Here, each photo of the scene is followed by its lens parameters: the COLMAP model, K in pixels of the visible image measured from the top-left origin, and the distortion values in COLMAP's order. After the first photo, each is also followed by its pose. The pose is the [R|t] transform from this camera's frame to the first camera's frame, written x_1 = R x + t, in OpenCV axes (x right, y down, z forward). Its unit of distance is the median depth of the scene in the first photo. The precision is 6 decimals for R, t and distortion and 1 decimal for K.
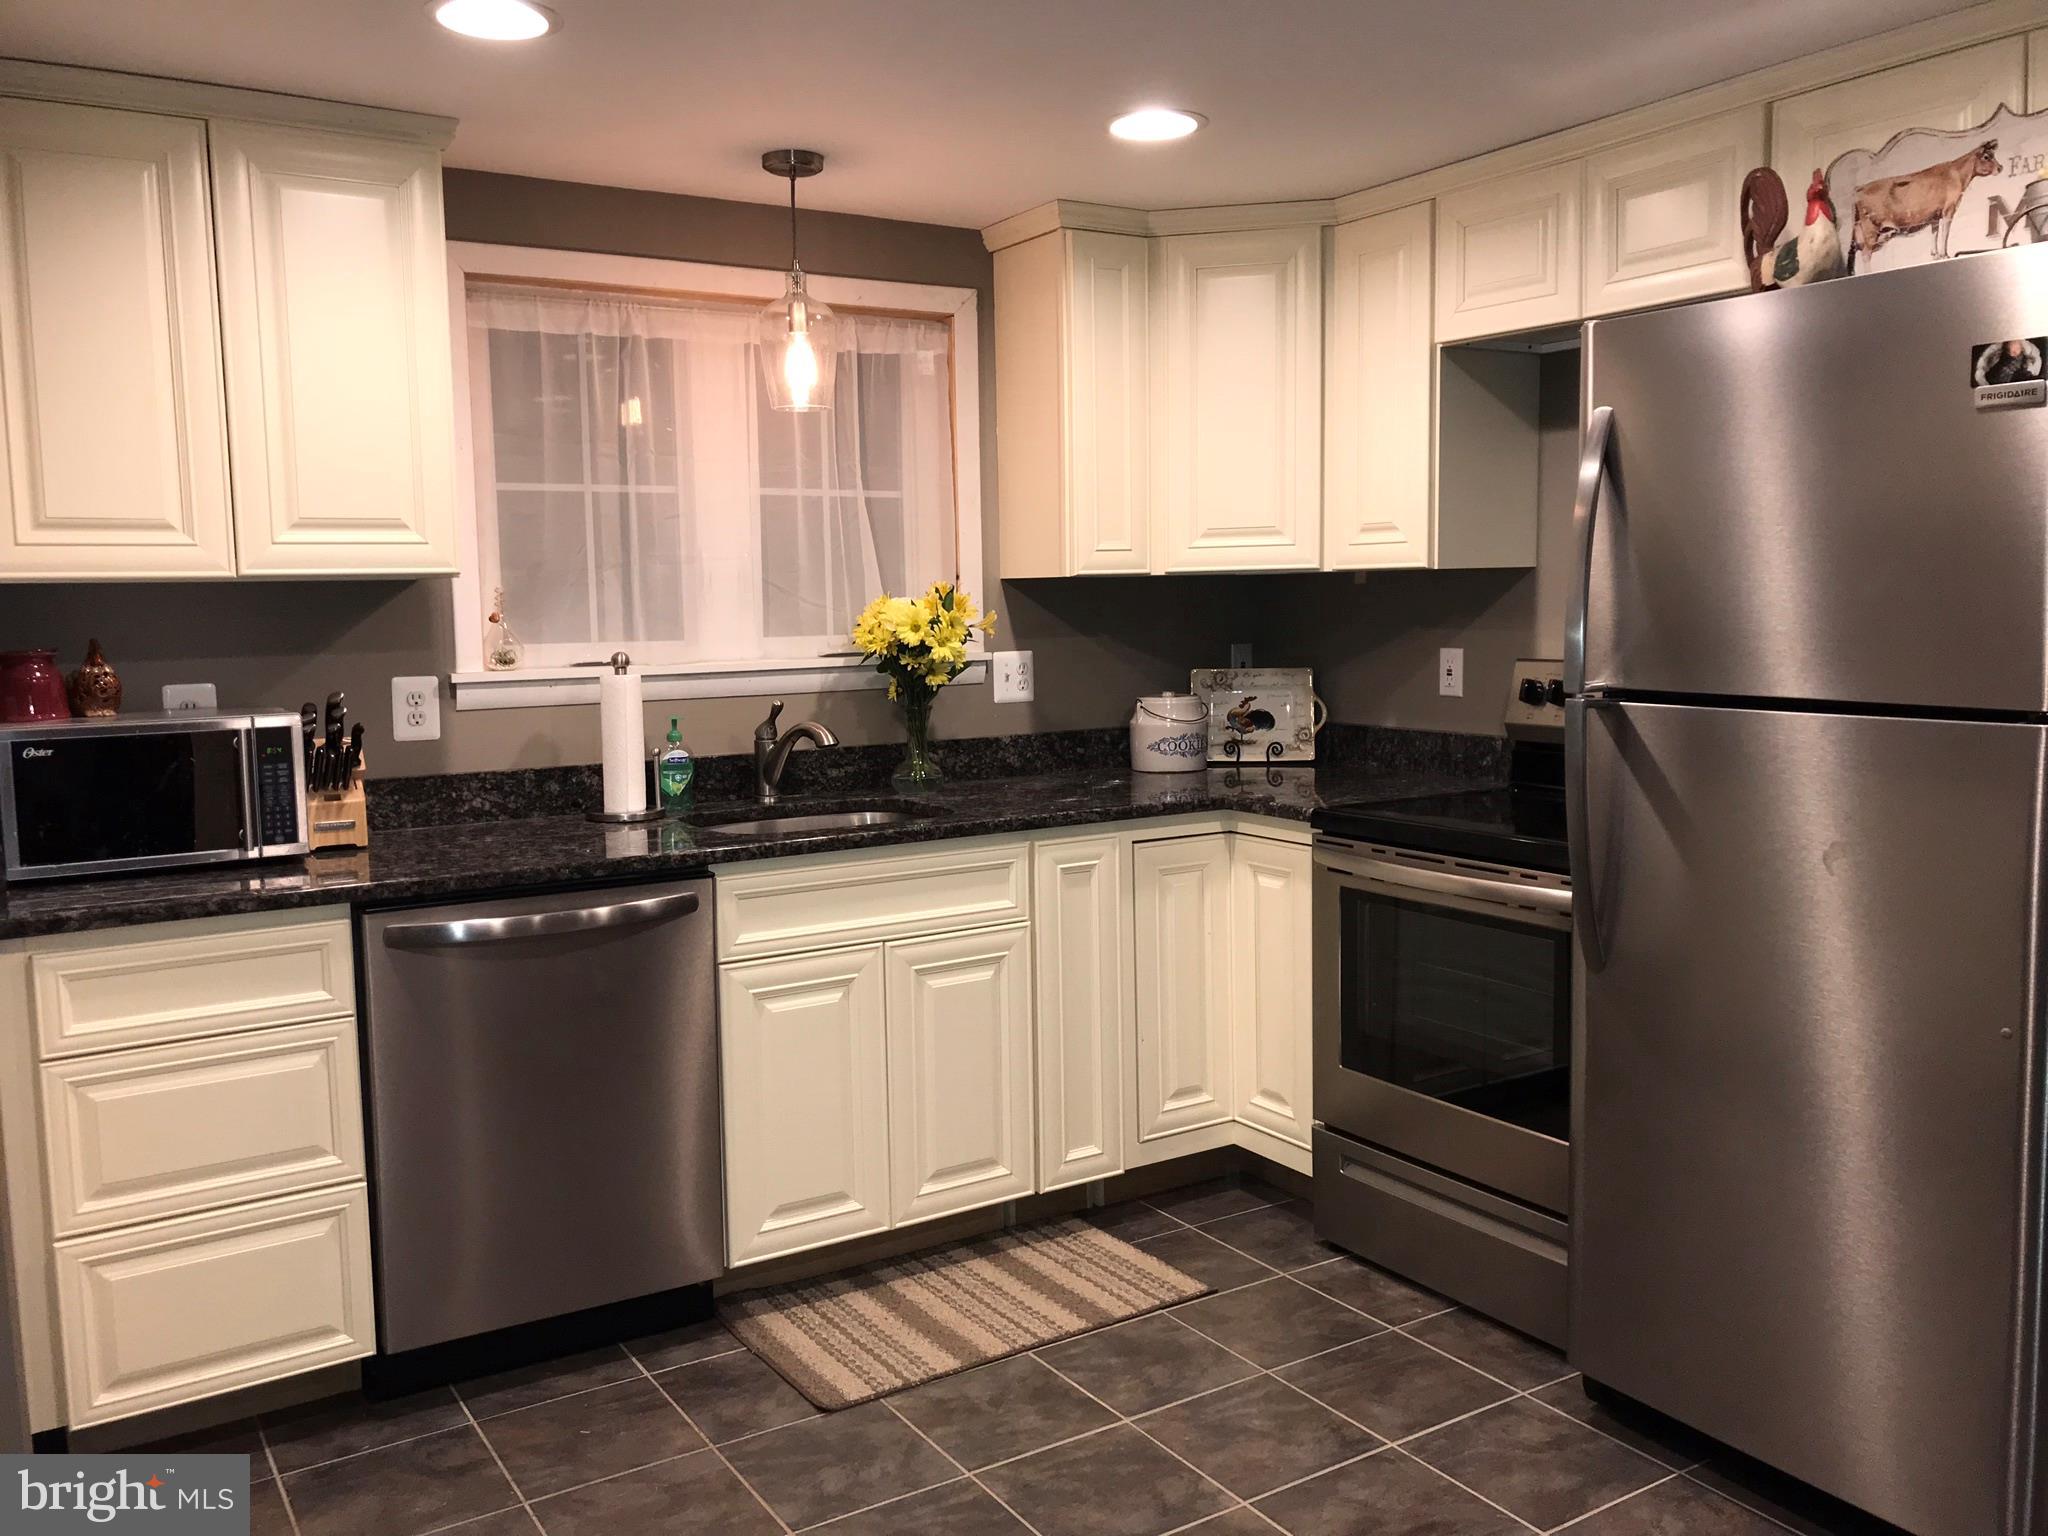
lens RADIAL K [[1679.4, 0, 1019.8], [0, 1679.4, 766.9], [0, 0, 1]] dist [0.019919, 0.011398]
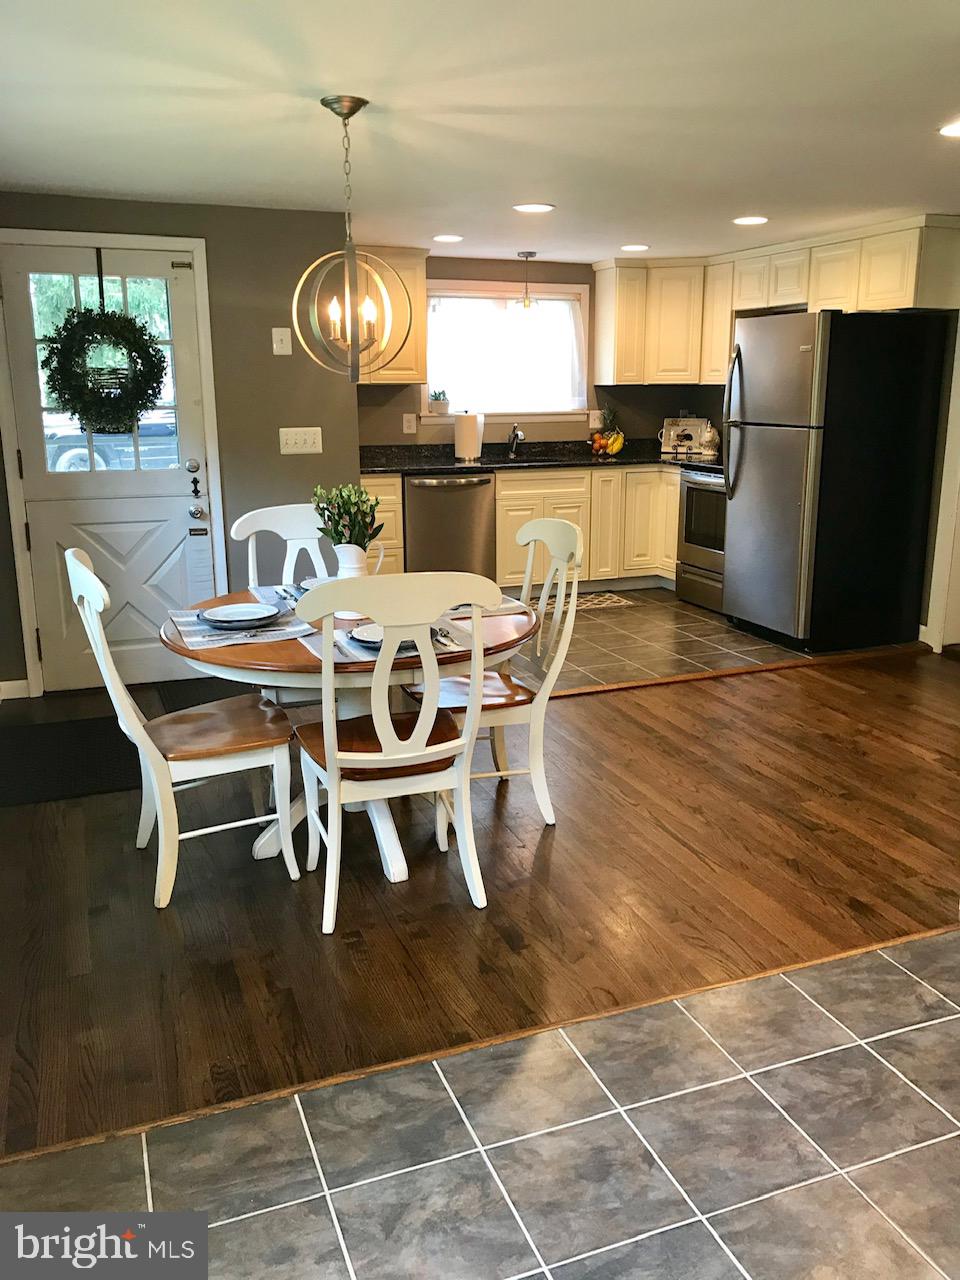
lens RADIAL K [[1049.6, 0, 481.5], [0, 1049.6, 635.2], [0, 0, 1]] dist [0.019919, 0.011398]
pose [[0.982019, 0.059225, -0.179249, 0.165730], [-0.033671, 0.989239, 0.142385, 0.071633], [0.185753, -0.133789, 0.973446, -0.966983]]
